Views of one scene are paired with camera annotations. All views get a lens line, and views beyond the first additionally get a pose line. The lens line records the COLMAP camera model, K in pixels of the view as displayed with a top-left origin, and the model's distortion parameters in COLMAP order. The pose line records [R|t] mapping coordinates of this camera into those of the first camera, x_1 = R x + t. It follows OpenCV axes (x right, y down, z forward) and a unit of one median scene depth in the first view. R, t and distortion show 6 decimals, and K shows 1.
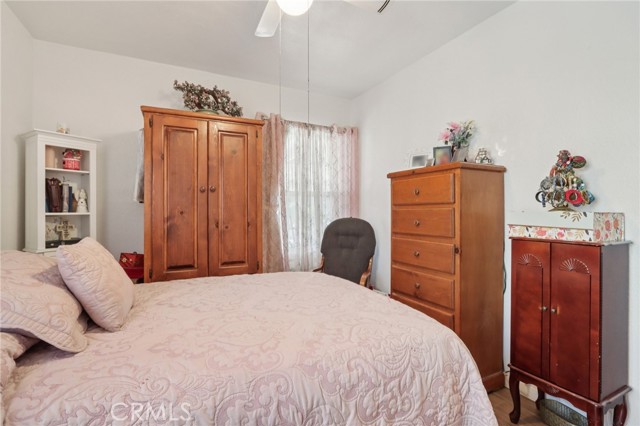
lens RADIAL K [[298.6, 0, 318.5], [0, 298.6, 219.7], [0, 0, 1]] dist [-0.016346, 0.000522]
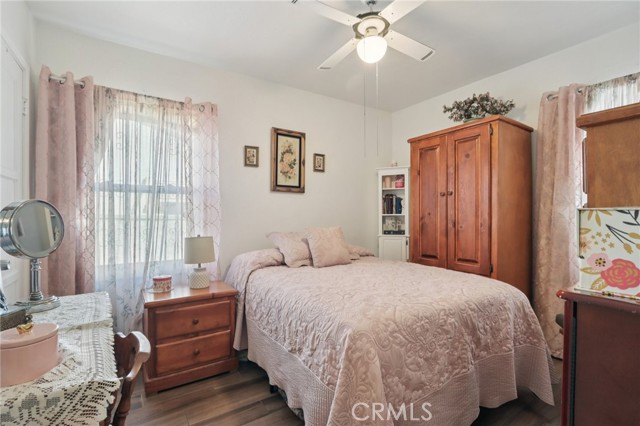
lens RADIAL K [[298.6, 0, 318.5], [0, 298.6, 219.7], [0, 0, 1]] dist [-0.016346, 0.000522]
pose [[0.109601, 0.012639, -0.993895, 0.727634], [-0.016905, 0.999798, 0.010850, -0.003474], [0.993832, 0.015612, 0.109793, 0.376559]]
